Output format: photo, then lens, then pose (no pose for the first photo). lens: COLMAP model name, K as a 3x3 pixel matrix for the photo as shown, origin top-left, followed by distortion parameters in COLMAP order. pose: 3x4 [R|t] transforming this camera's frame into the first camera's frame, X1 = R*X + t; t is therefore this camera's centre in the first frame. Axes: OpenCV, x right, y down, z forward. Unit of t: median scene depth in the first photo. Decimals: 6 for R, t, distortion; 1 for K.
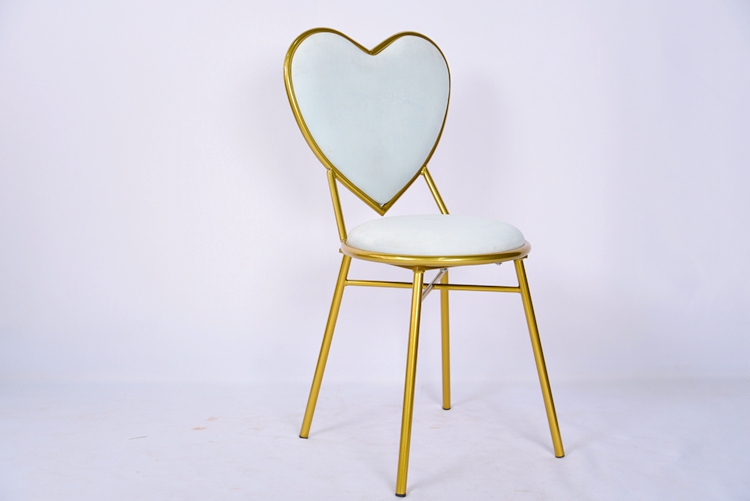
lens RADIAL K [[1059.2, 0, 375.0], [0, 1059.2, 250.5], [0, 0, 1]] dist [-0.015341, -0.005663]
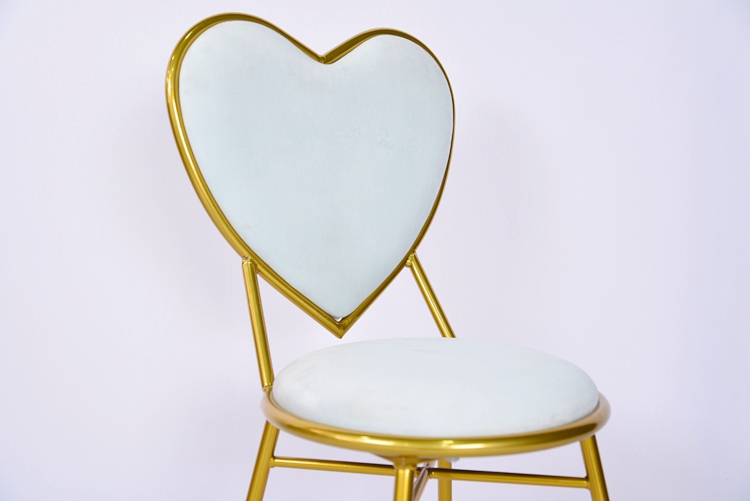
lens RADIAL K [[1059.2, 0, 375.0], [0, 1059.2, 250.5], [0, 0, 1]] dist [-0.015341, -0.005663]
pose [[0.999653, 0.007365, 0.025299, 0.011584], [-0.005796, 0.998089, -0.061516, -0.046409], [-0.025704, 0.061348, 0.997785, 0.431876]]
